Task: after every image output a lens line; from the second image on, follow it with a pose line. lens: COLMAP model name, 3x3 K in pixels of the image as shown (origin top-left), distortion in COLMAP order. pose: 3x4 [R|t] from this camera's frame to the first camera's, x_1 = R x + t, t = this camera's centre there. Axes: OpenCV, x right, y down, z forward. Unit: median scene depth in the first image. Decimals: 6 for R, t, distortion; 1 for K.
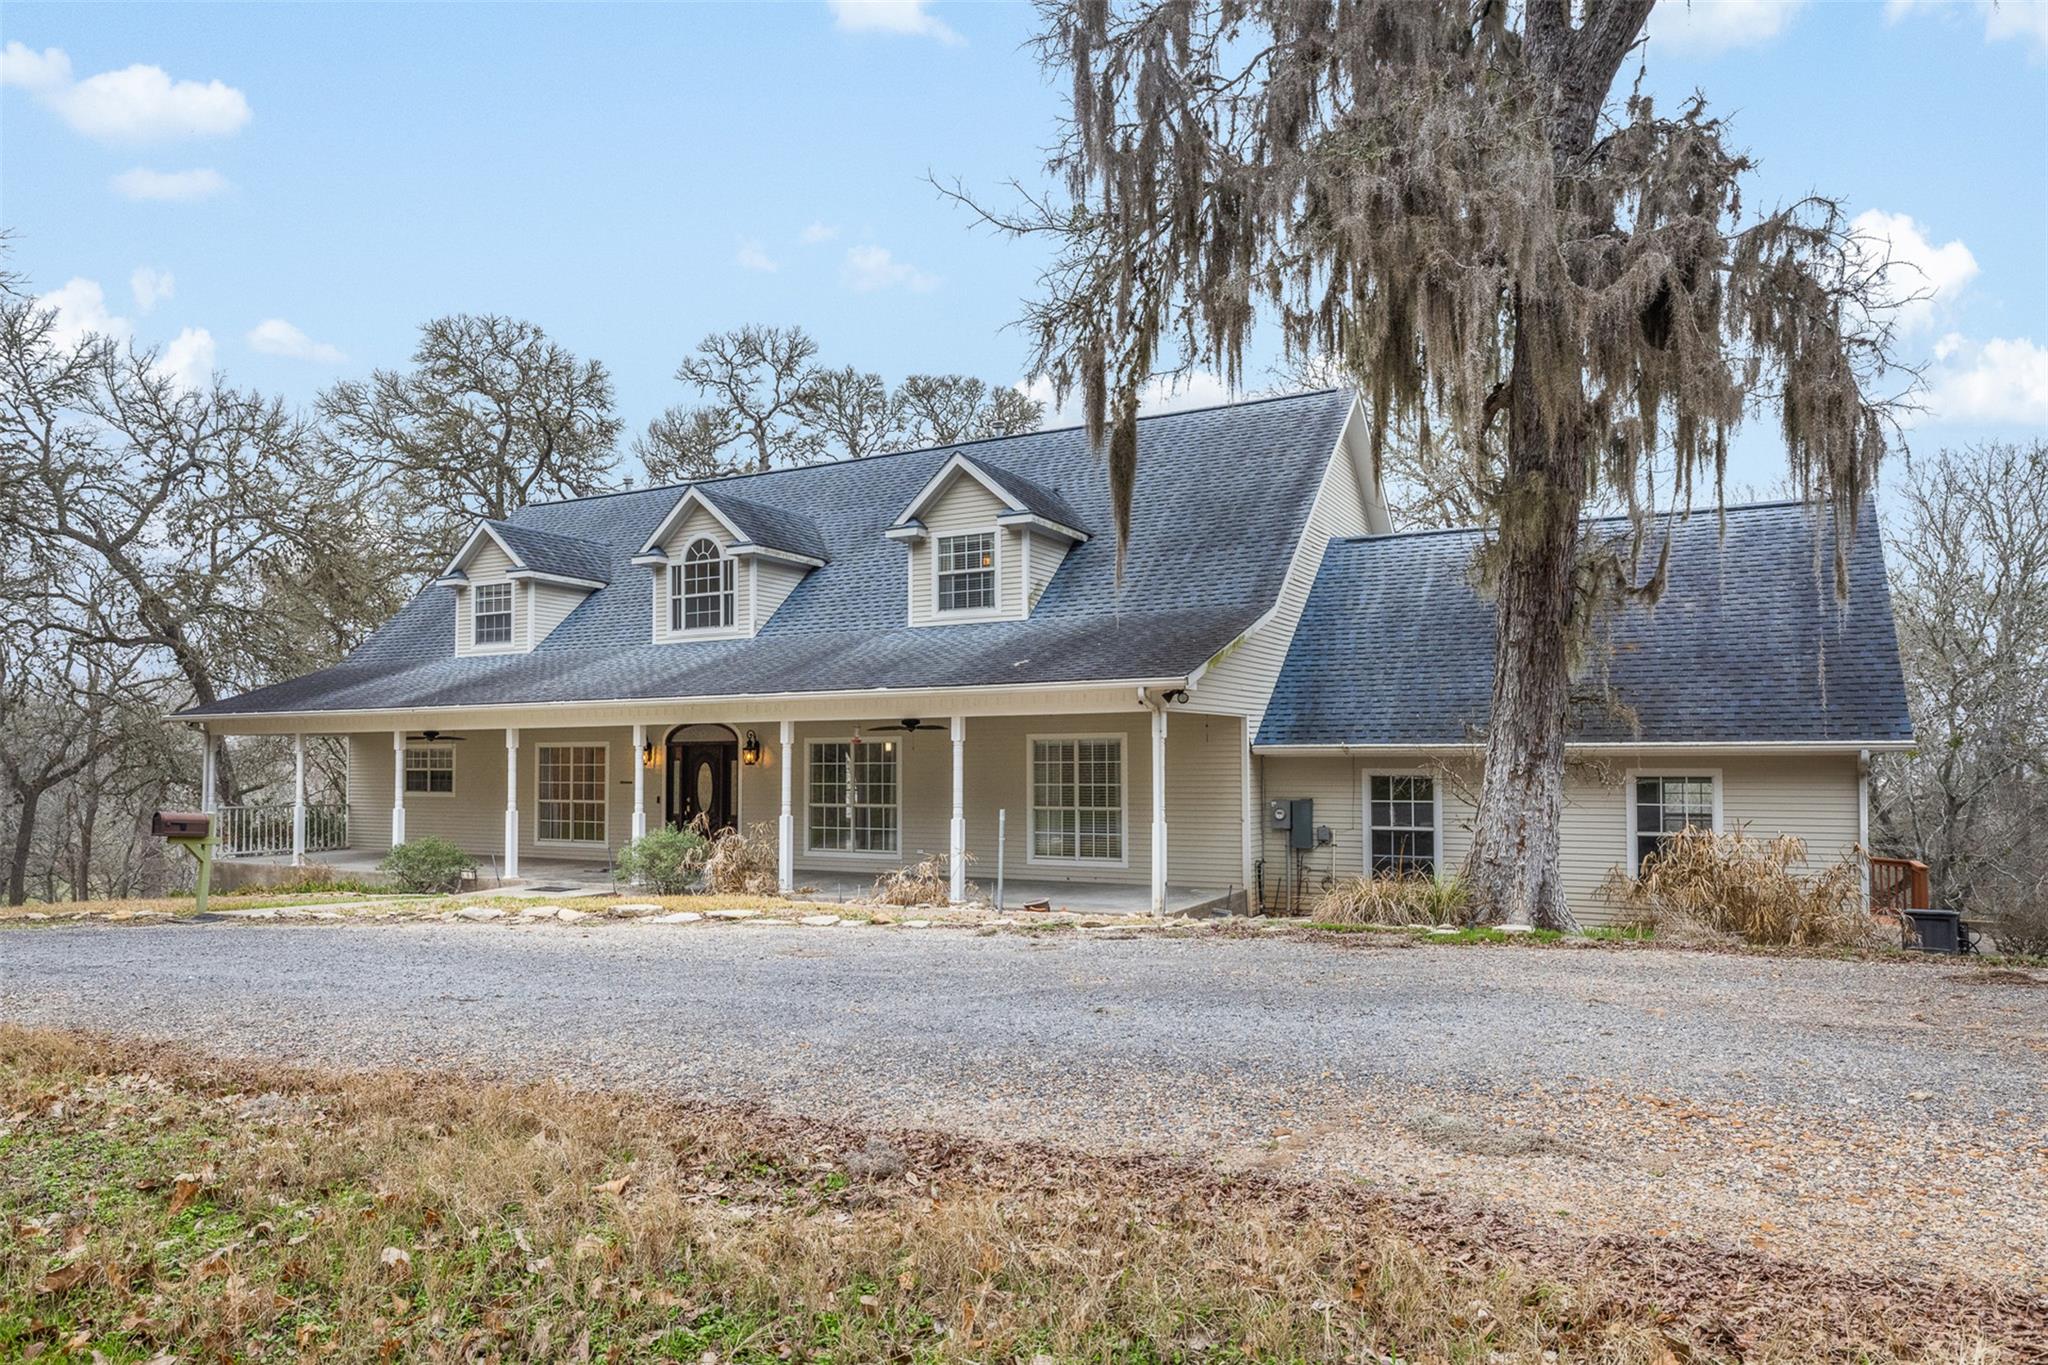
lens RADIAL K [[1342.3, 0, 1021.8], [0, 1342.3, 691.6], [0, 0, 1]] dist [0.000437, -0.002409]
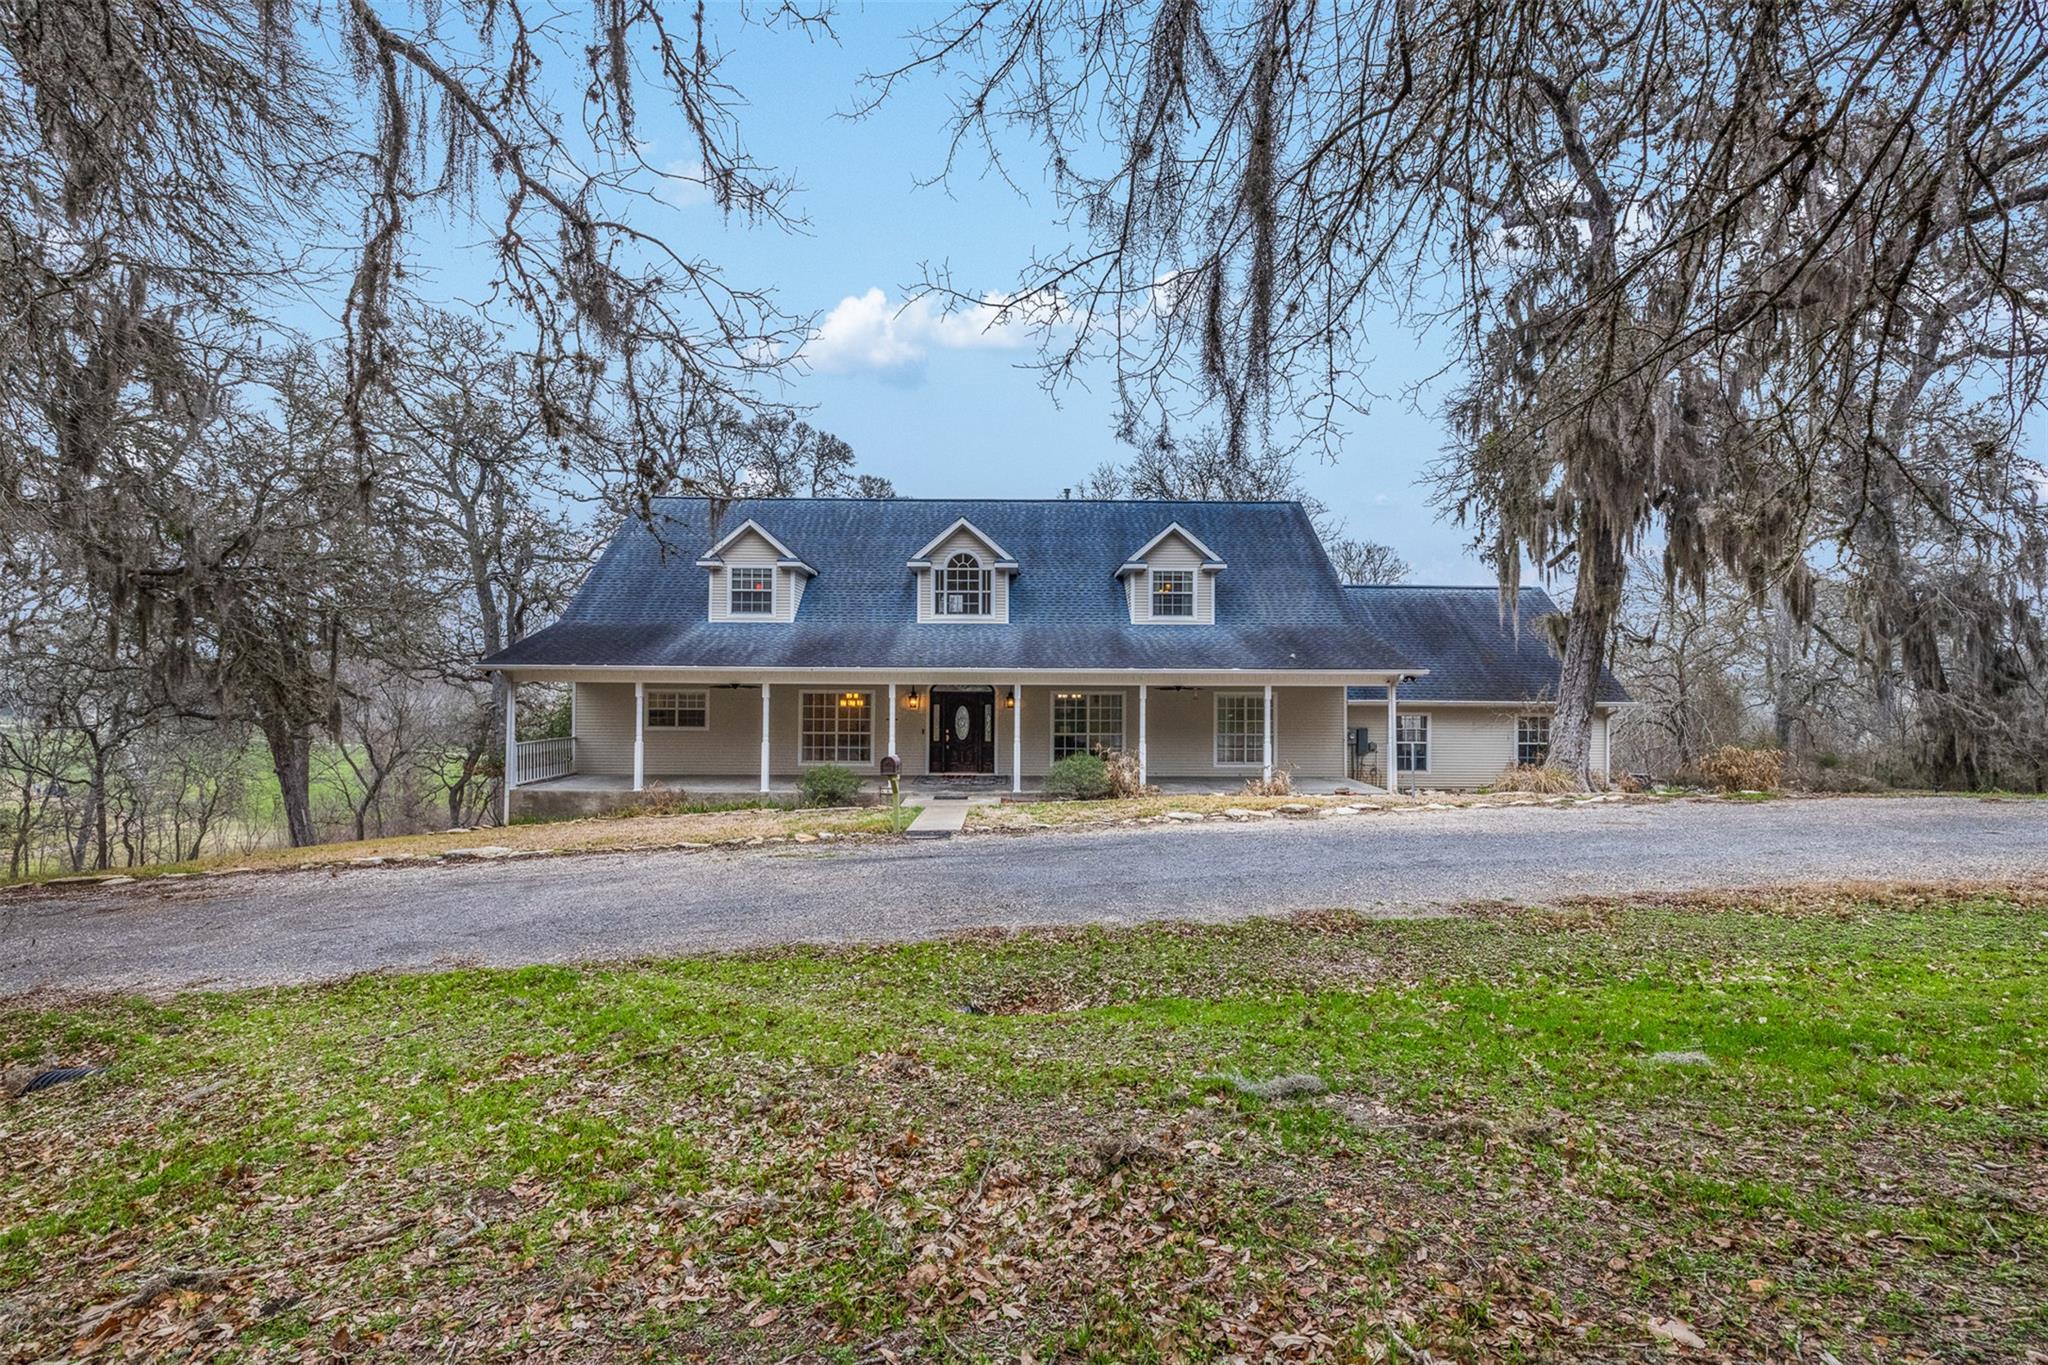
lens RADIAL K [[678.2, 0, 1024.0], [0, 678.2, 683.0], [0, 0, 1]] dist [-0.000059, 0.000002]
pose [[0.859963, 0.026410, 0.509673, -0.553468], [-0.035308, 0.999346, 0.007792, 0.019381], [-0.509134, -0.024696, 0.860333, 0.323381]]
